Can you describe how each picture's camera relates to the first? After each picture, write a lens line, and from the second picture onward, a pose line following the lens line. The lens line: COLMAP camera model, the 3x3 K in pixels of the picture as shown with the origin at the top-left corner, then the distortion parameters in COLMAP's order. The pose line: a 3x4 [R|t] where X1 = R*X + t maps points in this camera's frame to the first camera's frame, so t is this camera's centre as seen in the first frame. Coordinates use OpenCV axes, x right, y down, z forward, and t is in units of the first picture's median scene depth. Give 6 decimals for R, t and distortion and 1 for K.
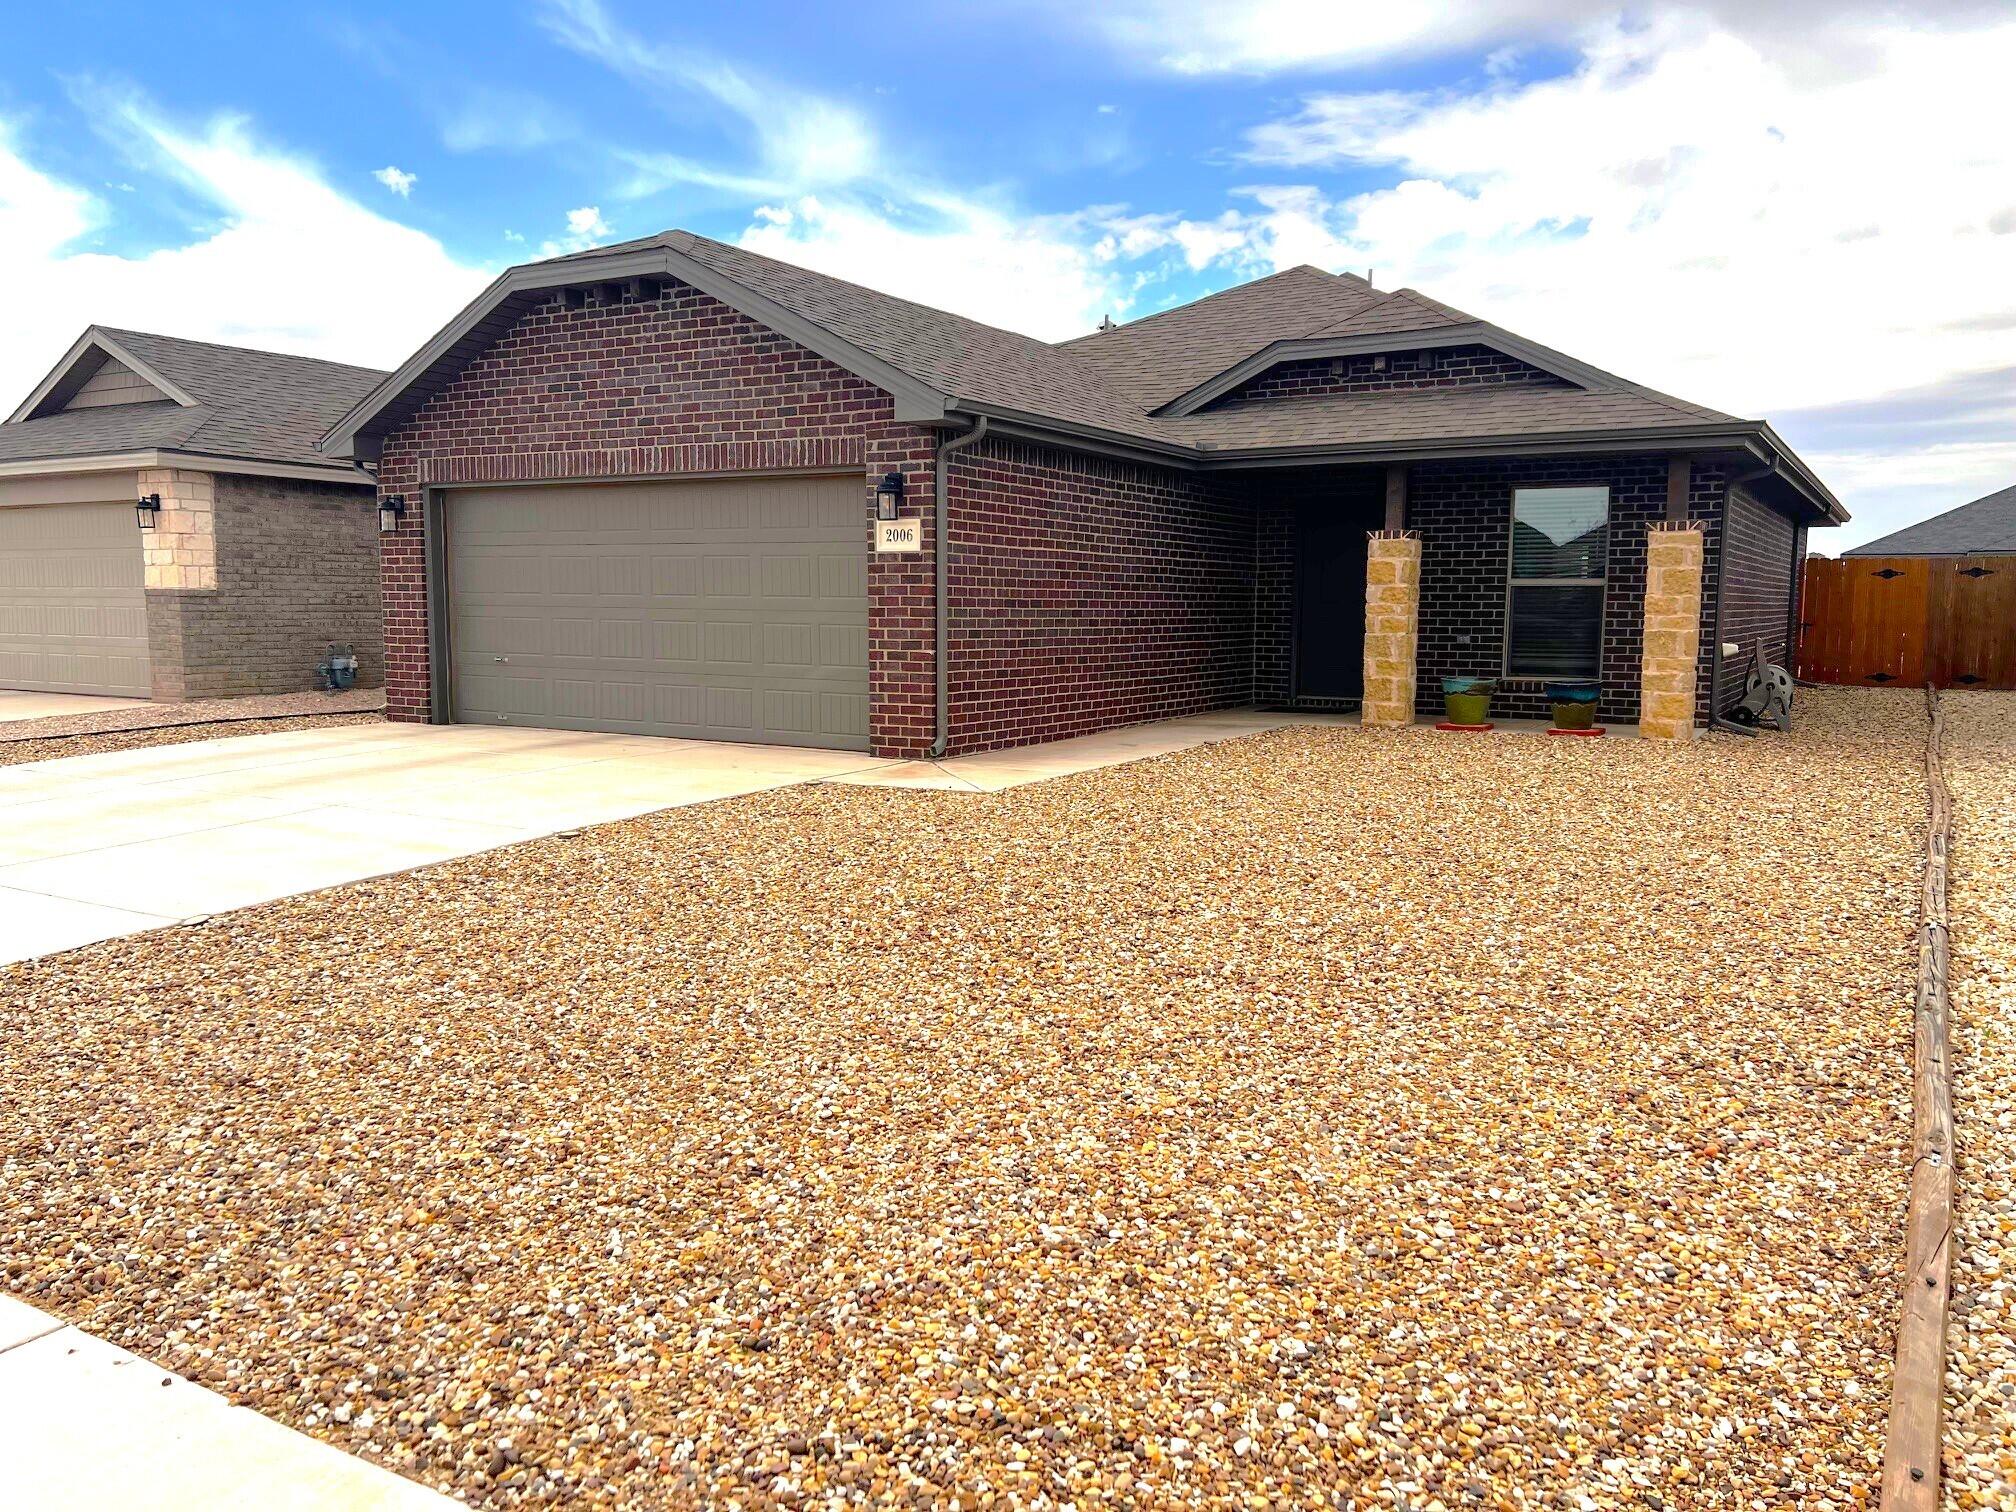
lens RADIAL K [[1468.3, 0, 1055.5], [0, 1468.3, 751.8], [0, 0, 1]] dist [0.008518, -0.000707]
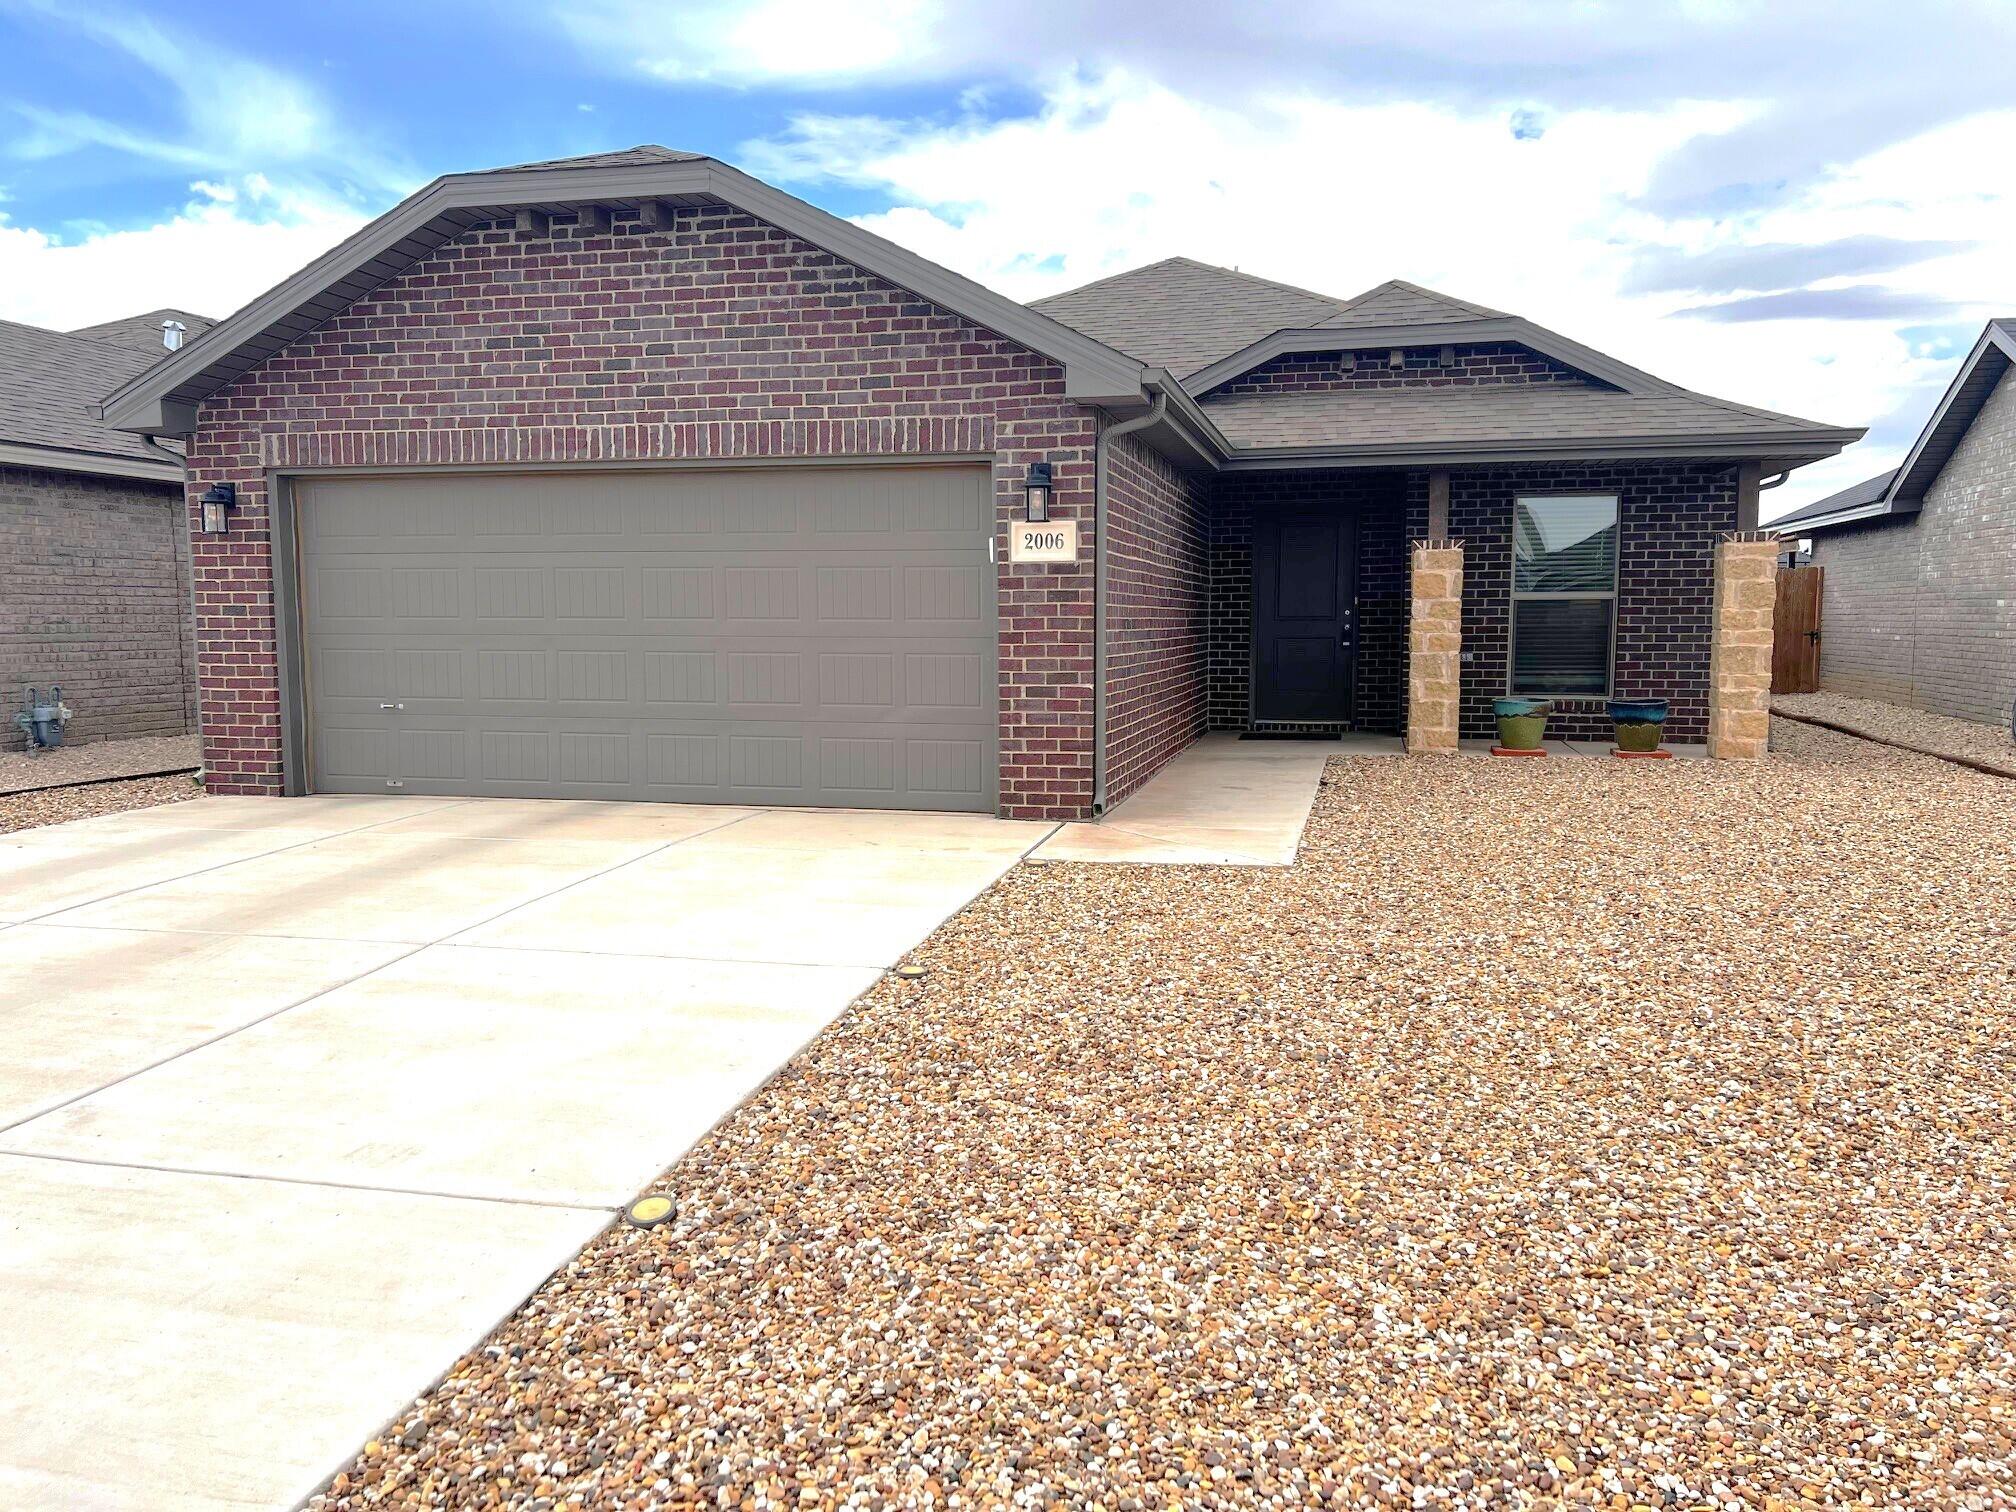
lens RADIAL K [[1468.3, 0, 997.0], [0, 1468.3, 754.7], [0, 0, 1]] dist [0.008518, -0.000707]
pose [[0.957624, -0.035679, 0.285804, -0.322890], [0.037680, 0.999289, -0.001502, -0.027634], [-0.285547, 0.012208, 0.958287, 0.215803]]
